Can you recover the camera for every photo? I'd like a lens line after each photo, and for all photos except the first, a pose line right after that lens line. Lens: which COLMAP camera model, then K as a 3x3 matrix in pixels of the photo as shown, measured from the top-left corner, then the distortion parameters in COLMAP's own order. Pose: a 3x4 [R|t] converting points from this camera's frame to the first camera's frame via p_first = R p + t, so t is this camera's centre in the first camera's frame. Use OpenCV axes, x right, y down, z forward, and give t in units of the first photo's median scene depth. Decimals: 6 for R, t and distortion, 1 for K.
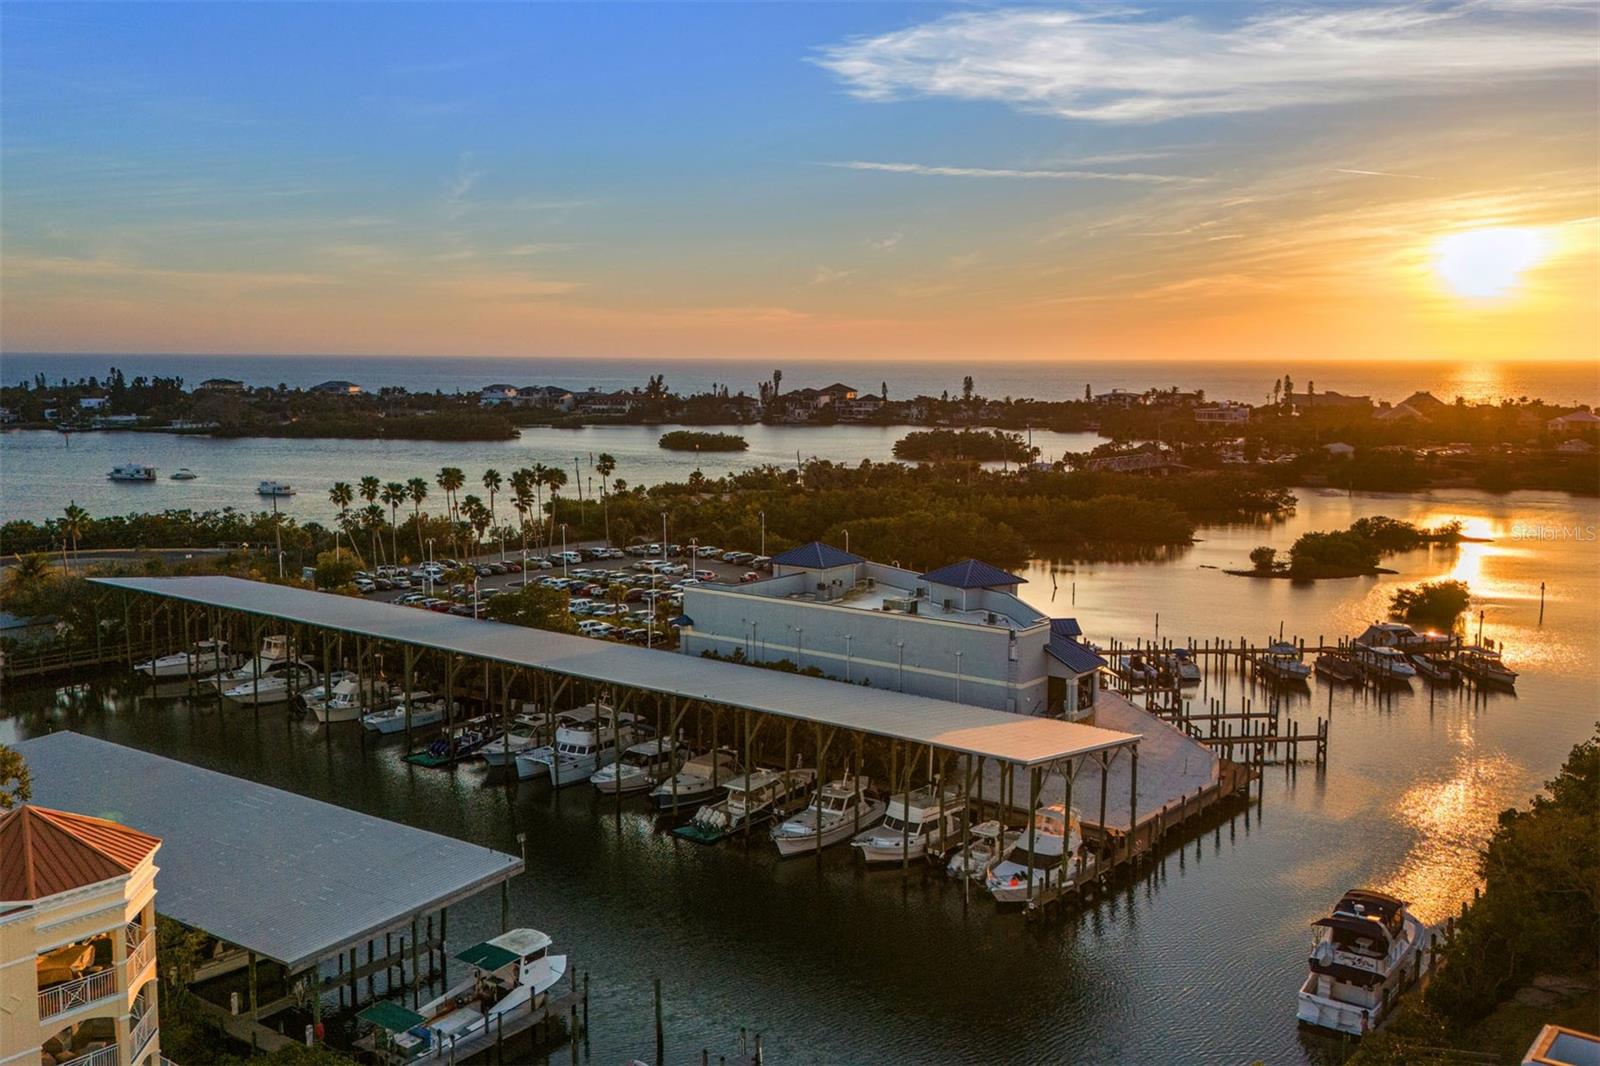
lens RADIAL K [[1464.7, 0, 800.0], [0, 1464.7, 533.0], [0, 0, 1]] dist [0.126636, -0.228211]
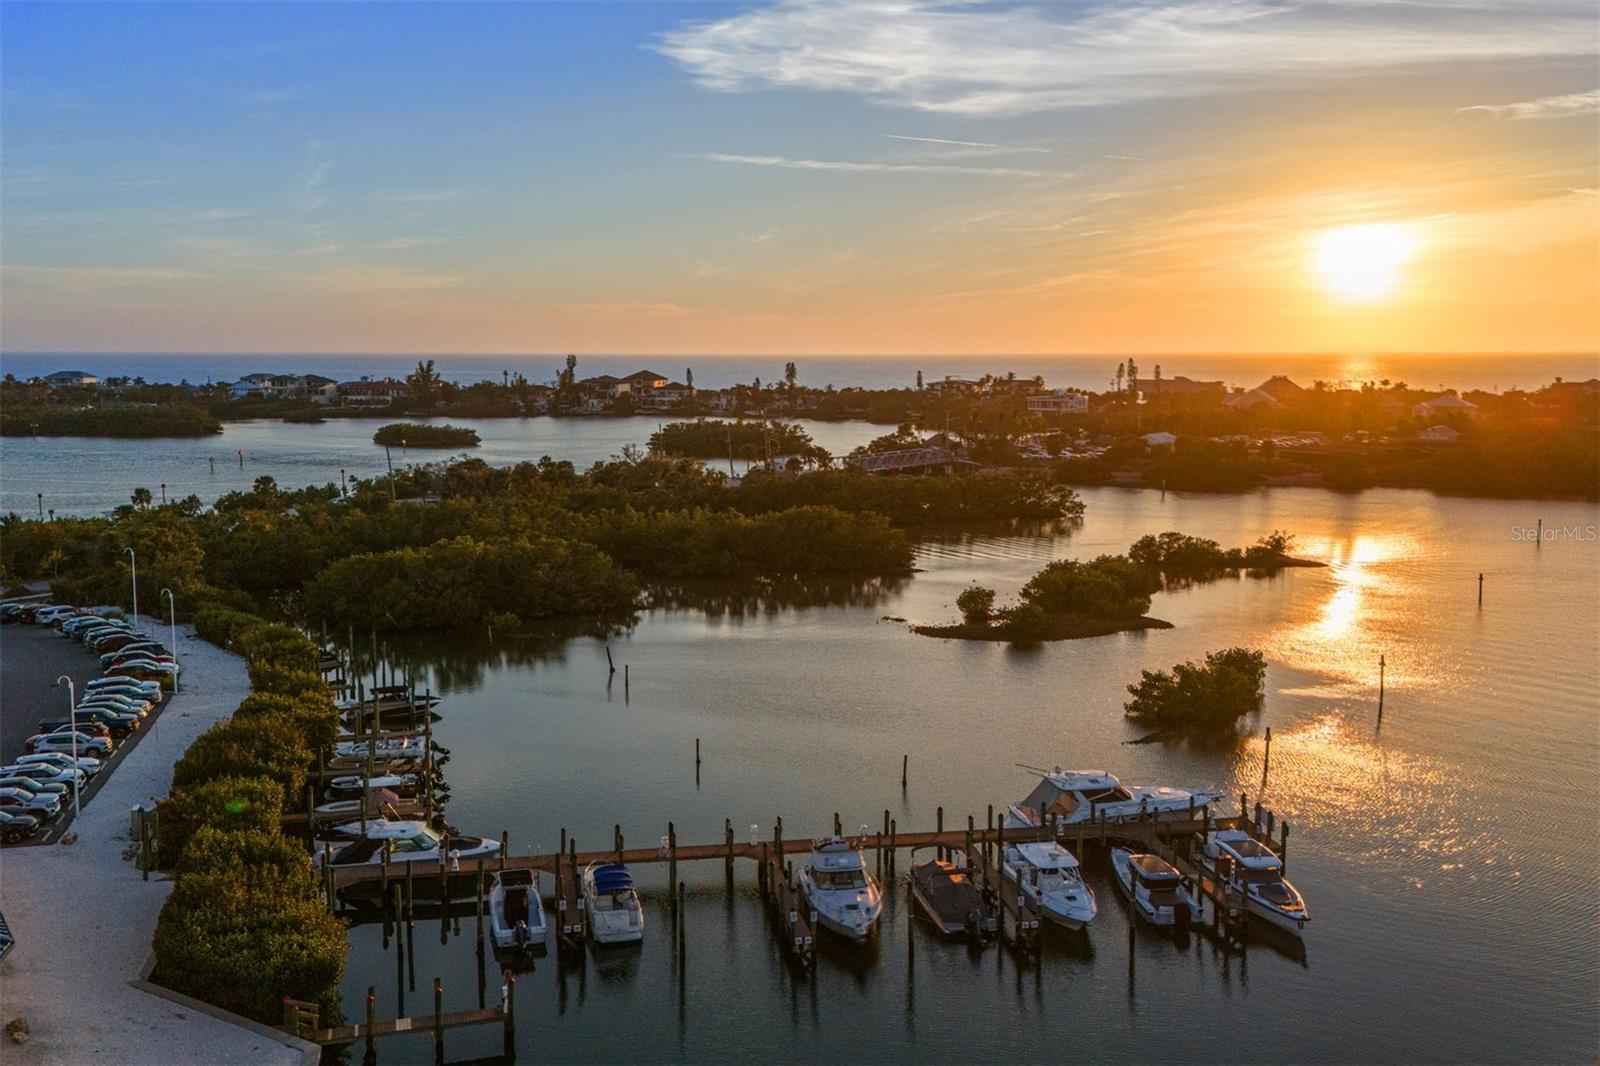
lens RADIAL K [[1464.7, 0, 800.0], [0, 1464.7, 533.0], [0, 0, 1]] dist [0.126636, -0.228211]
pose [[0.997422, -0.012784, 0.070612, 0.089496], [0.012591, 0.999916, 0.003188, -0.008442], [-0.070647, -0.002291, 0.997499, 0.168610]]
